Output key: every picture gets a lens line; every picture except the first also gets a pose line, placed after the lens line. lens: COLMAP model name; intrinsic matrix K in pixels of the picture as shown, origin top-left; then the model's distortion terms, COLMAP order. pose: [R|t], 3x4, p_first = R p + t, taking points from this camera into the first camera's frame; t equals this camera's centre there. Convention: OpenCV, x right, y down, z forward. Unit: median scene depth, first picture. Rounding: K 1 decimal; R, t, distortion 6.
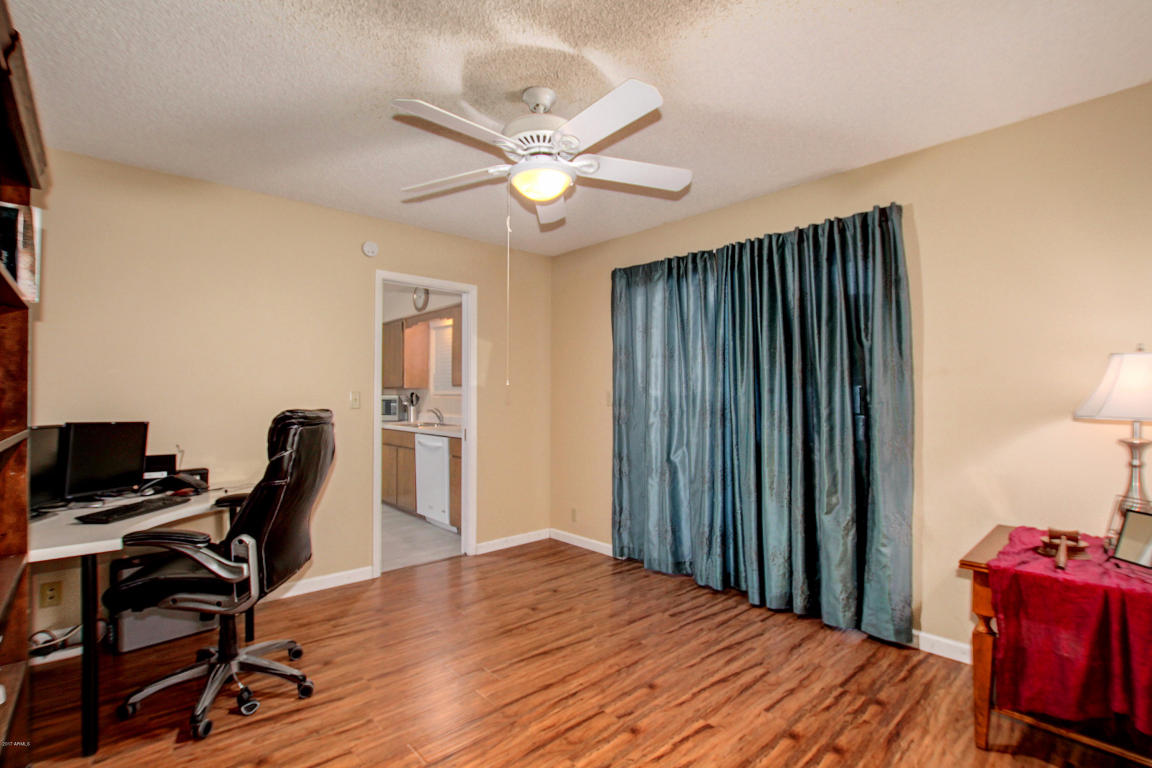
lens RADIAL K [[541.1, 0, 586.6], [0, 541.1, 385.0], [0, 0, 1]] dist [-0.032209, 0.003744]
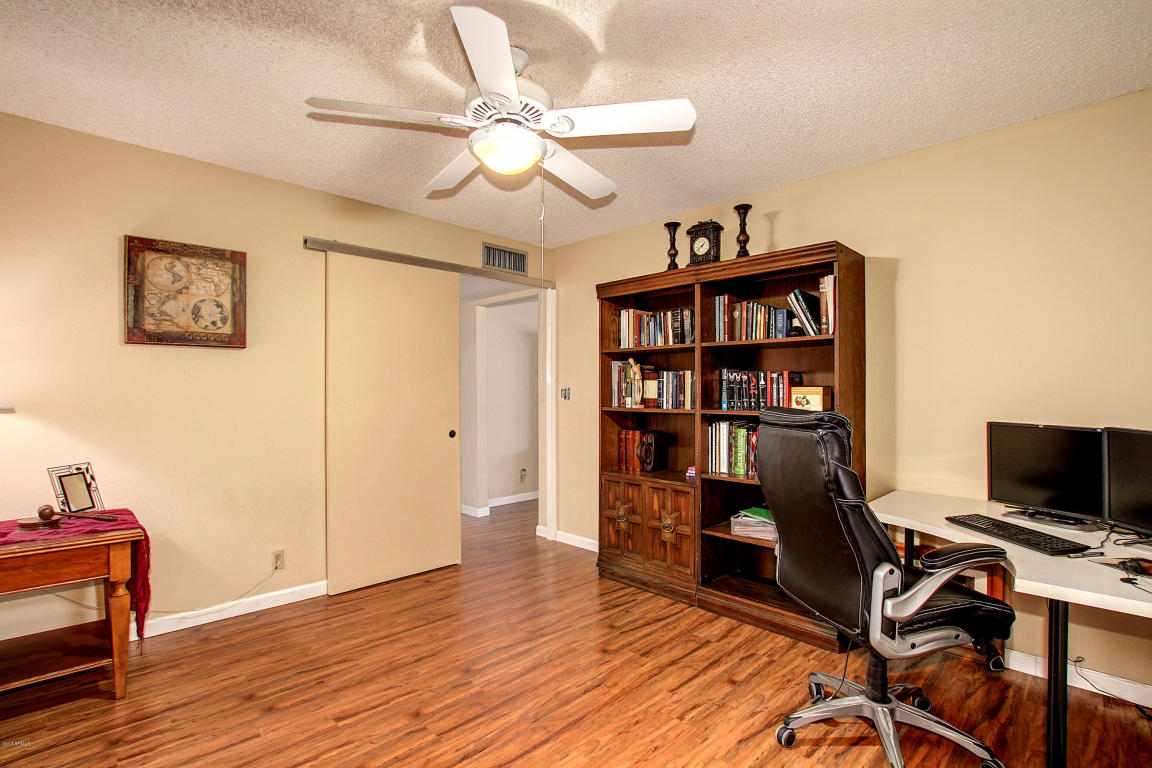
lens RADIAL K [[541.1, 0, 578.9], [0, 541.1, 388.3], [0, 0, 1]] dist [-0.032209, 0.003744]
pose [[-0.999601, -0.006727, -0.027432, -0.181878], [-0.006062, 0.999687, -0.024273, 0.041204], [0.027587, -0.024097, -0.999329, 1.952527]]
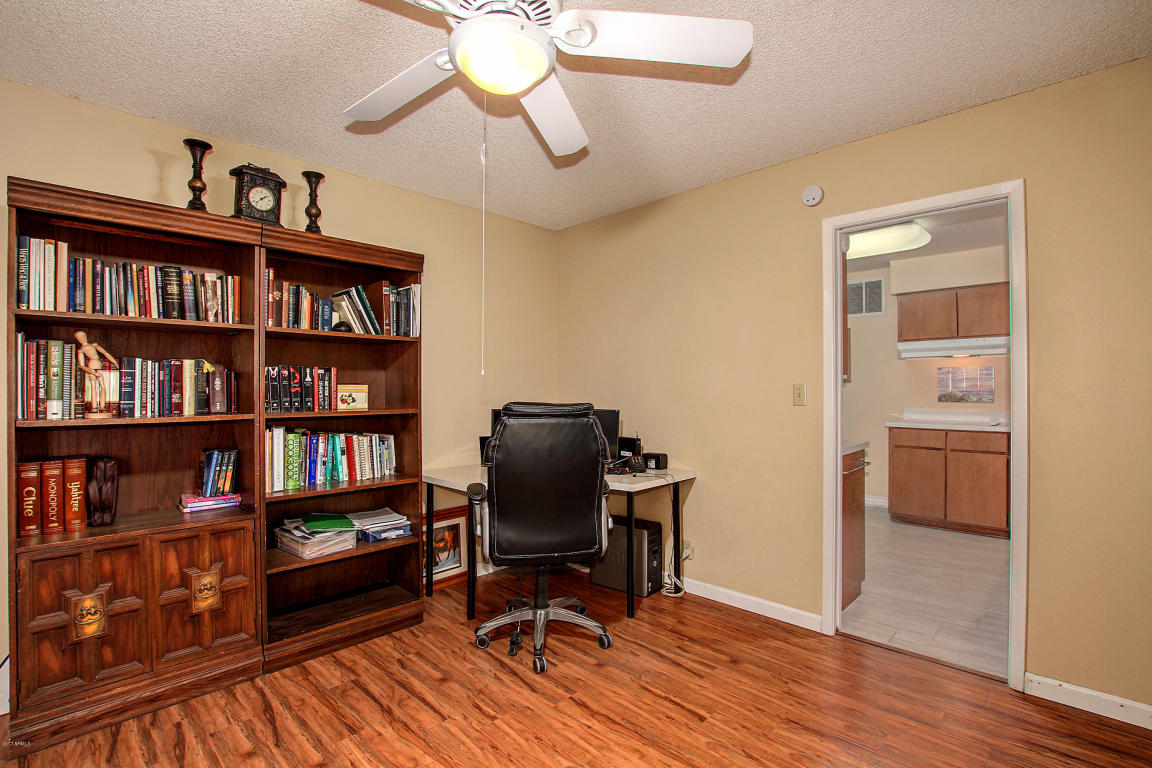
lens RADIAL K [[541.1, 0, 585.0], [0, 541.1, 379.7], [0, 0, 1]] dist [-0.032209, 0.003744]
pose [[0.048288, -0.017691, -0.998677, 0.588576], [0.017617, 0.999703, -0.016858, 0.021470], [0.998678, -0.016780, 0.048585, 1.101990]]
